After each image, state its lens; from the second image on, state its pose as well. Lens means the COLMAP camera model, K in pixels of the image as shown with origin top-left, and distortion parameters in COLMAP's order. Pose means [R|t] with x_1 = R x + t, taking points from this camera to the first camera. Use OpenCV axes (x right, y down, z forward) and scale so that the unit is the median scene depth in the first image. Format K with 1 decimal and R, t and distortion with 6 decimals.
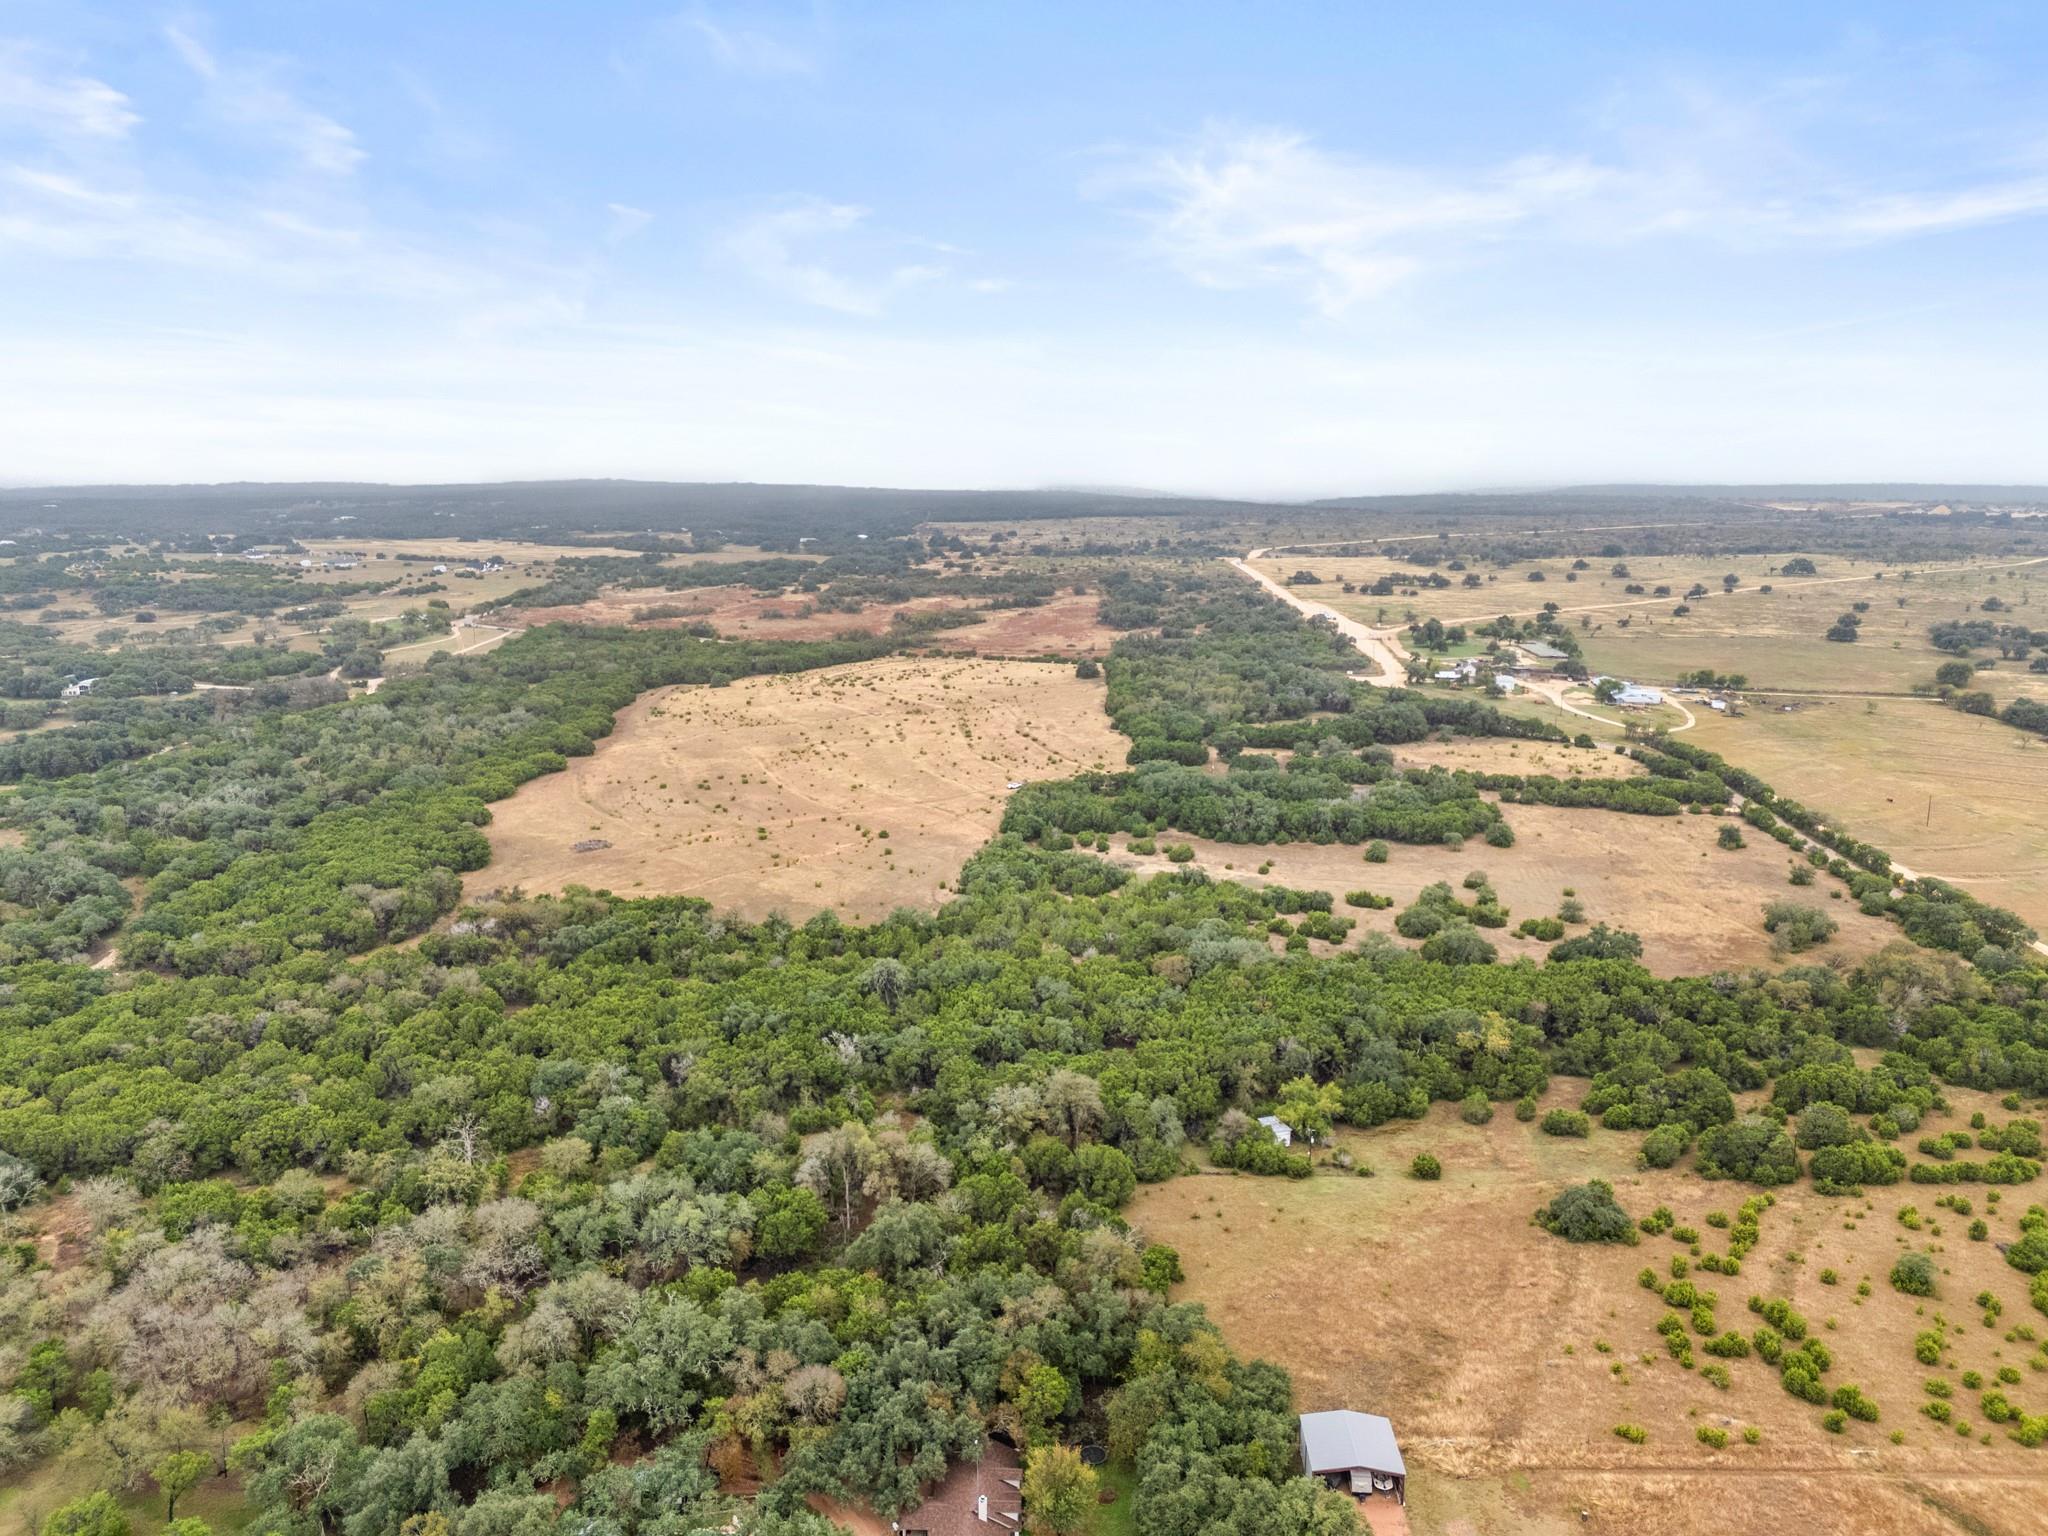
lens RADIAL K [[1498.6, 0, 1024.0], [0, 1498.6, 768.0], [0, 0, 1]] dist [0.099409, -0.113296]
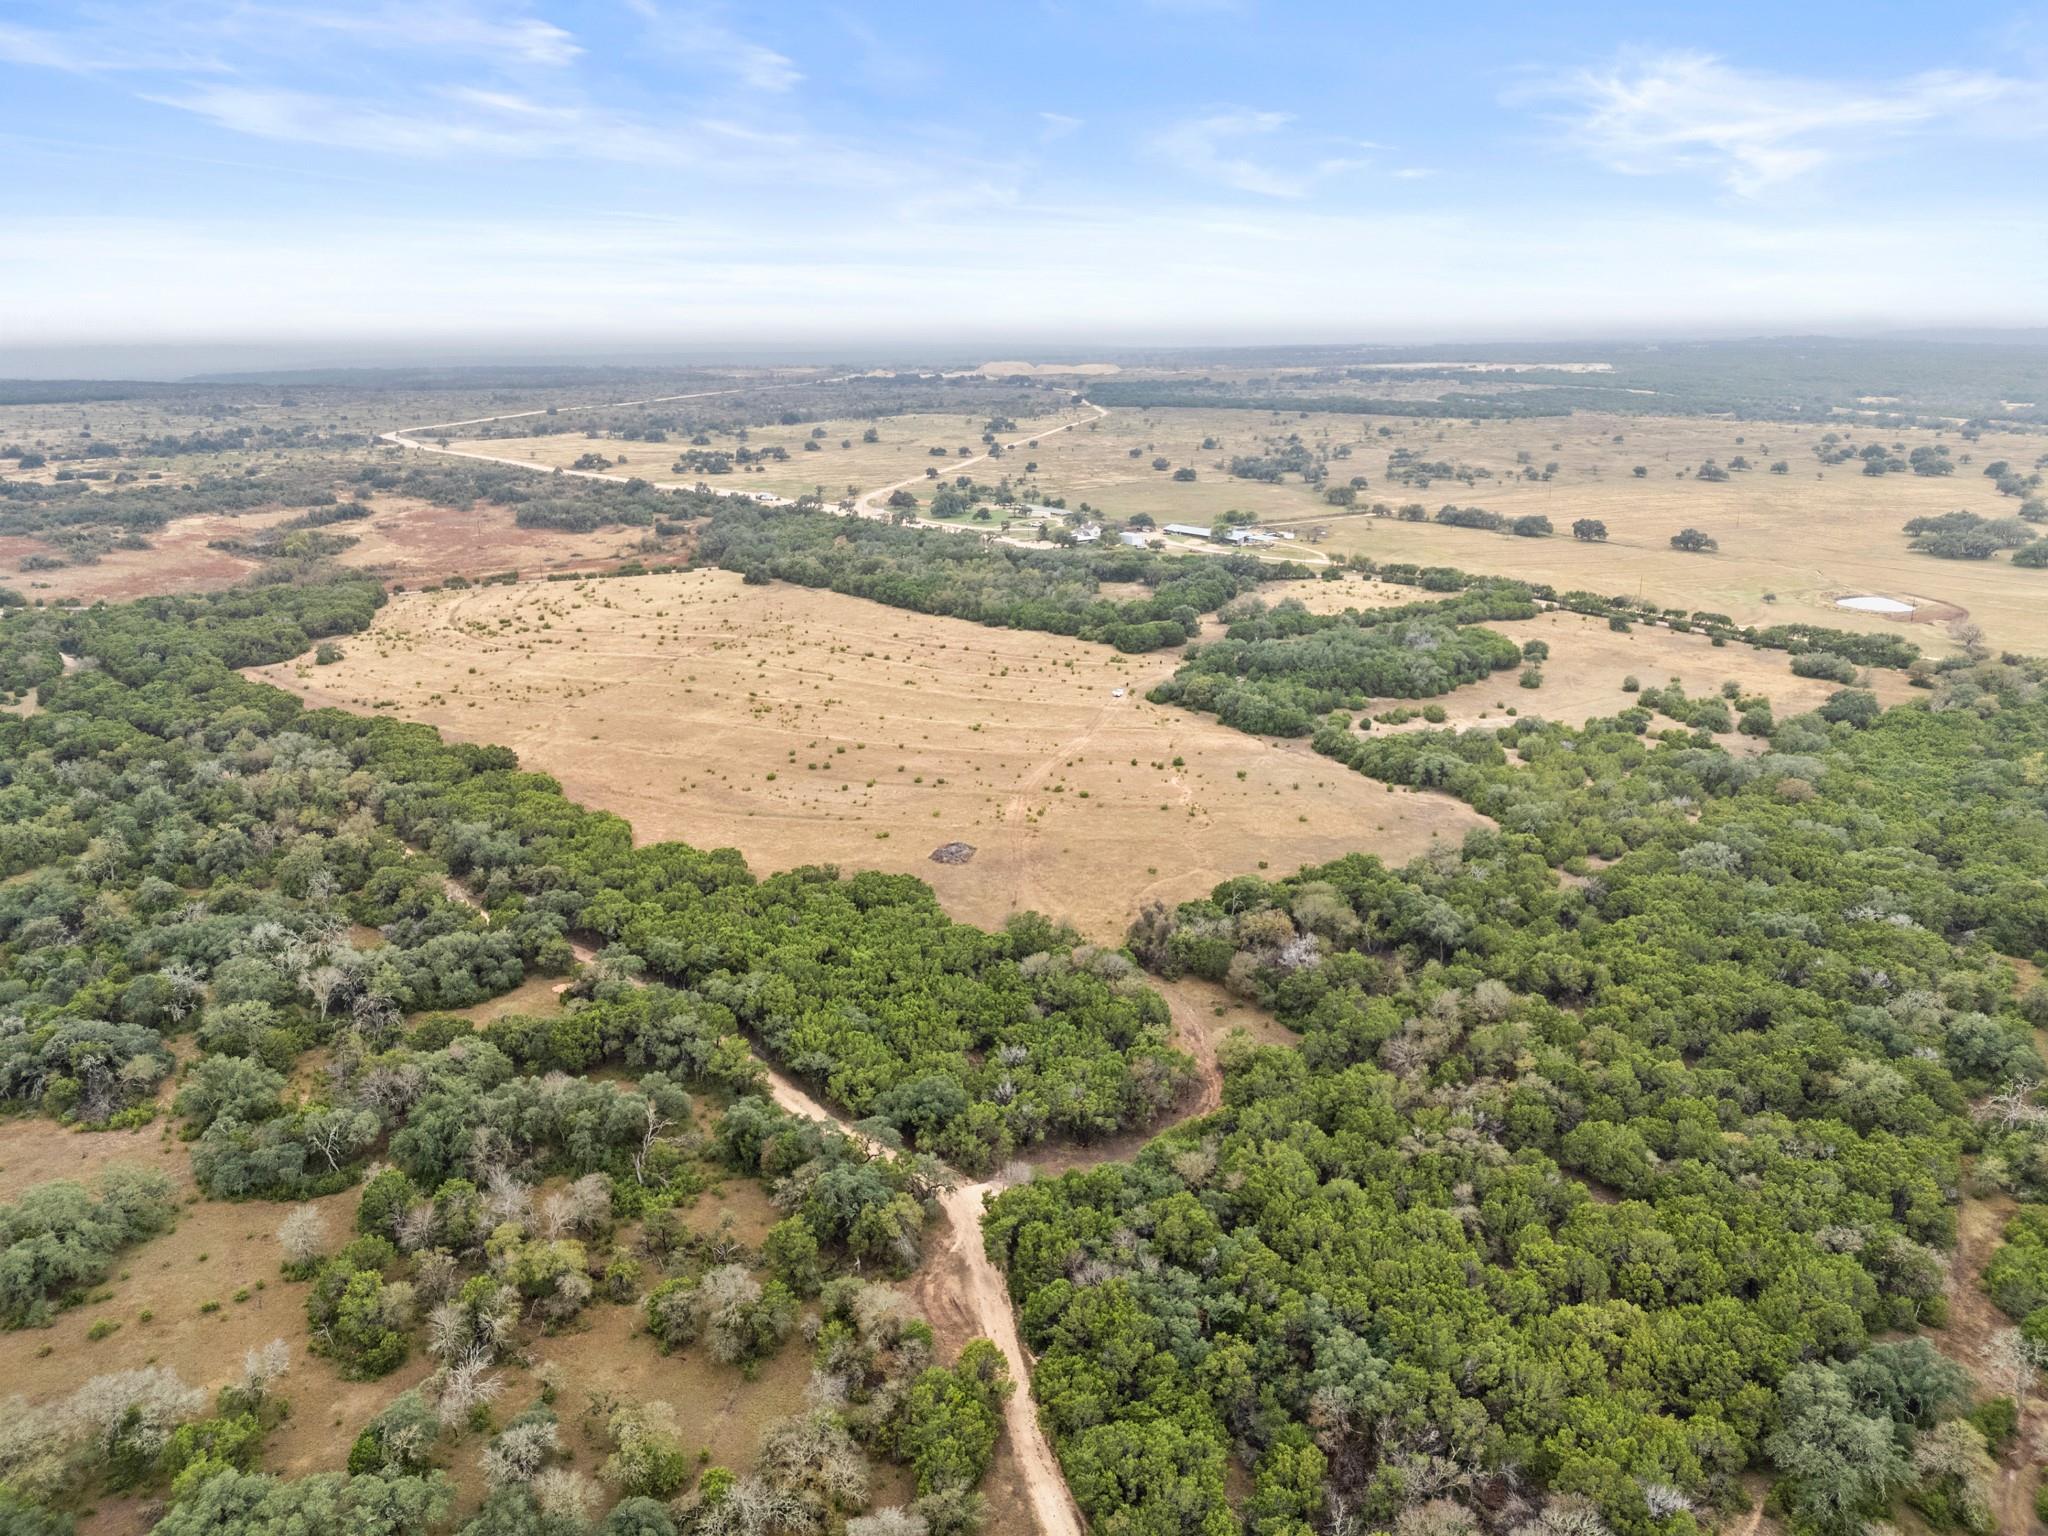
lens RADIAL K [[1451.8, 0, 1023.5], [0, 1451.8, 831.7], [0, 0, 1]] dist [0.077055, -0.075524]
pose [[0.712543, -0.239920, 0.659334, -0.552516], [0.153794, 0.970273, 0.186861, -0.068064], [-0.684565, -0.031745, 0.728260, 0.324097]]
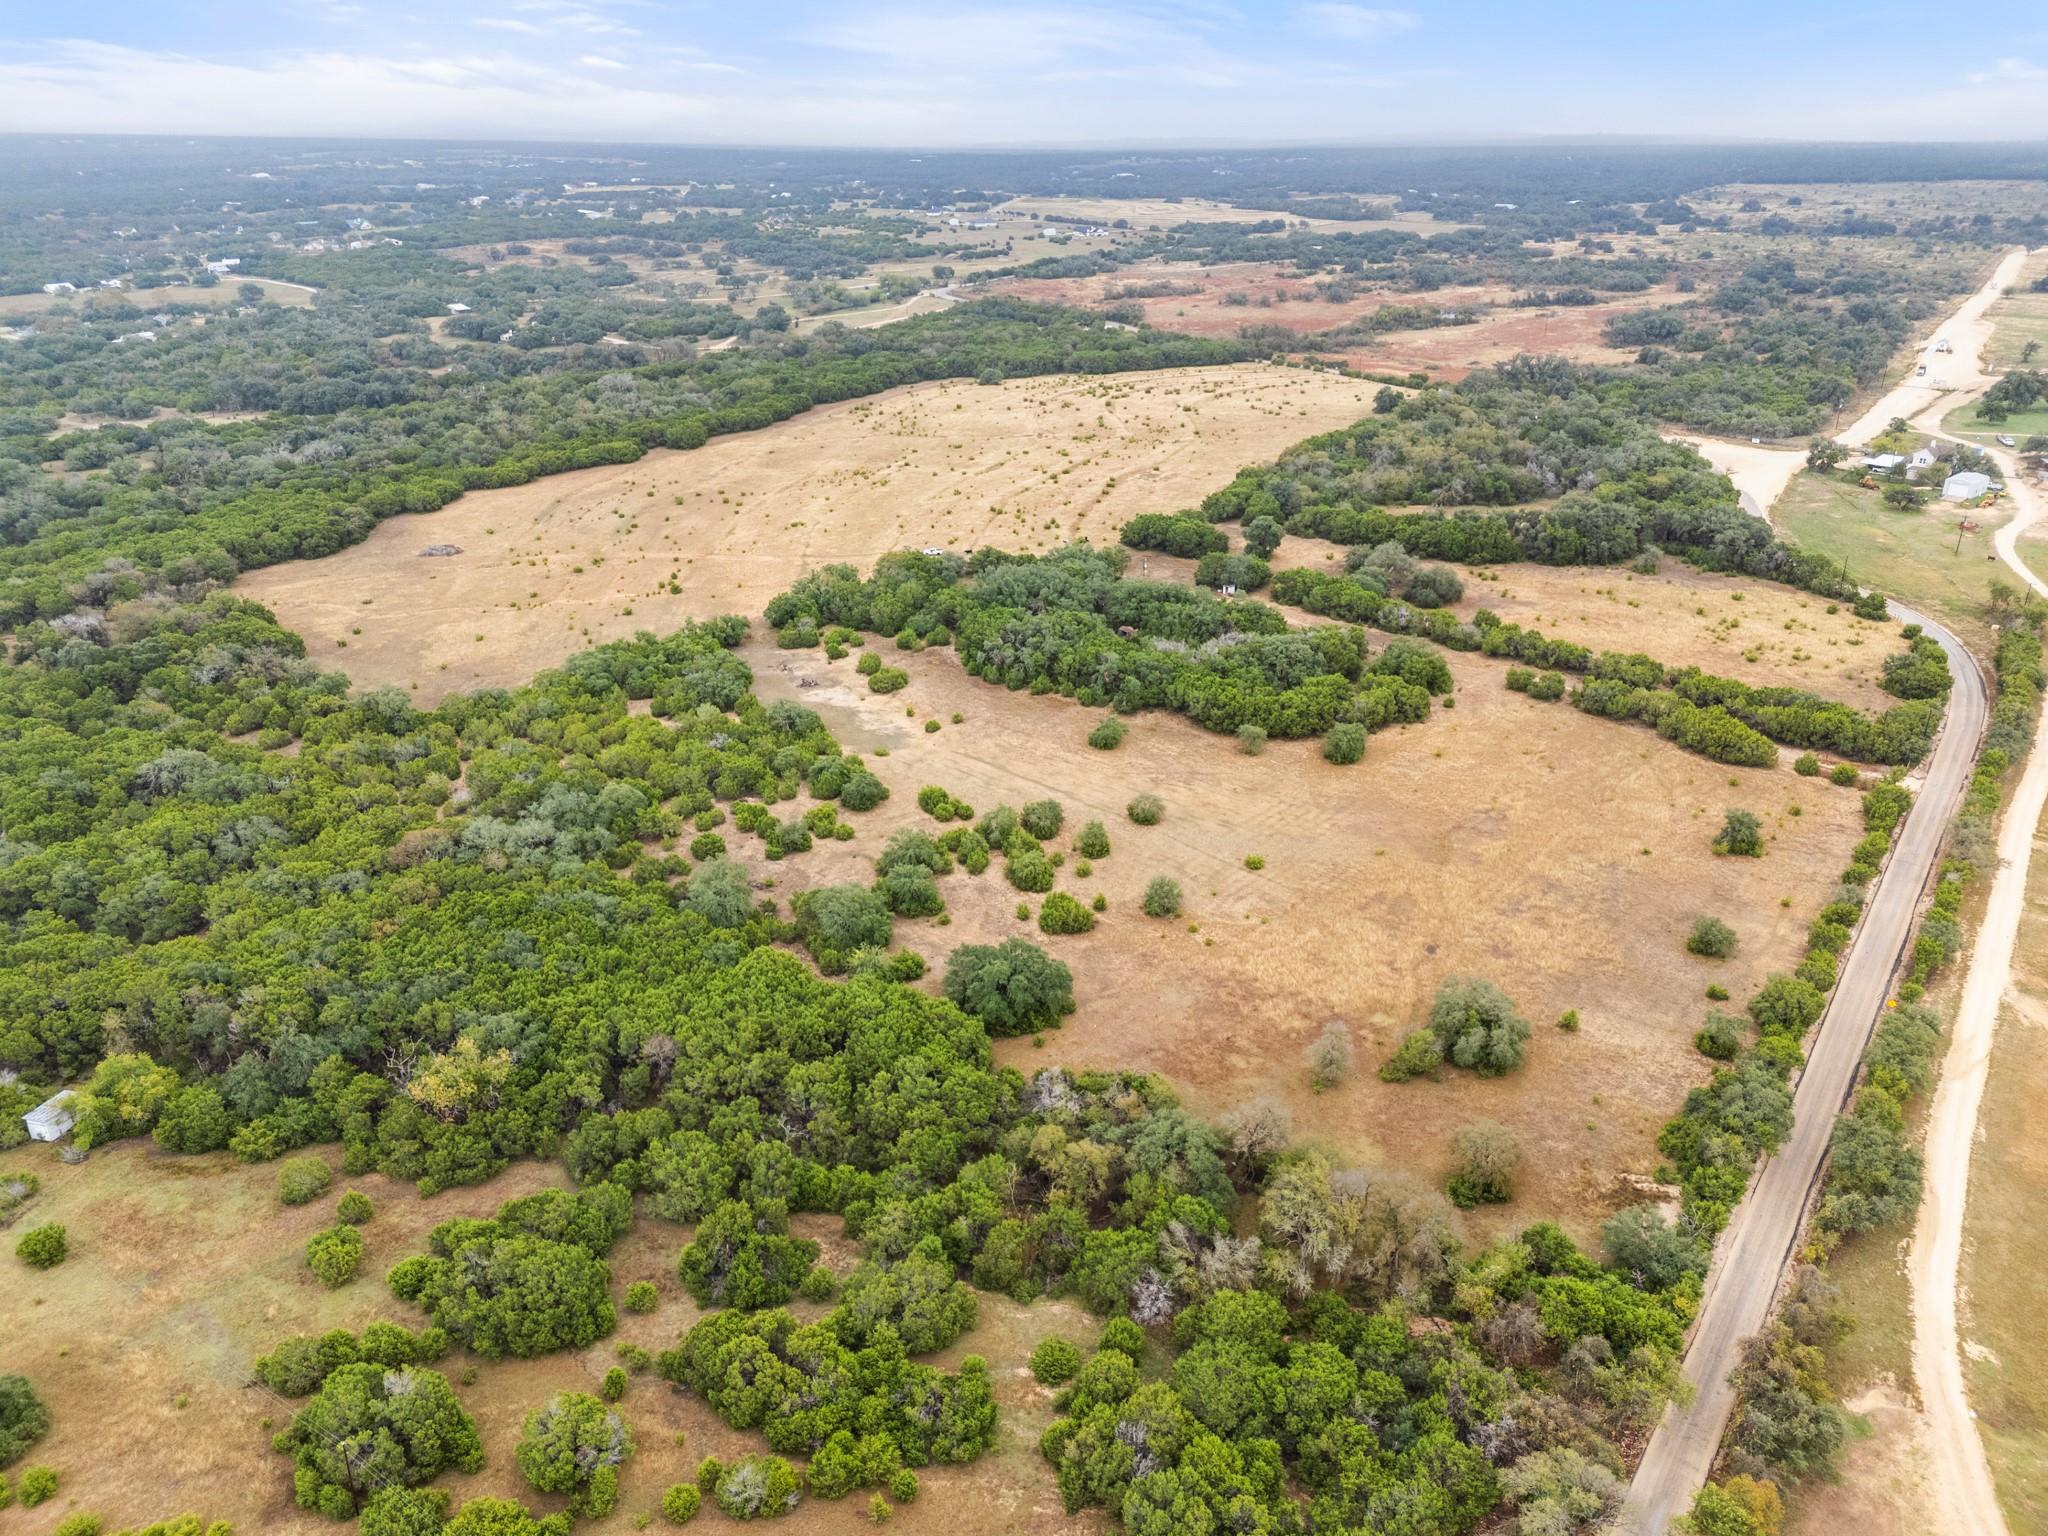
lens RADIAL K [[1503.8, 0, 1015.2], [0, 1503.8, 770.2], [0, 0, 1]] dist [0.075151, -0.068326]
pose [[0.833139, 0.217251, -0.508608, 0.384818], [-0.107110, 0.965588, 0.236996, -0.058175], [0.542593, -0.142974, 0.827739, 0.298008]]
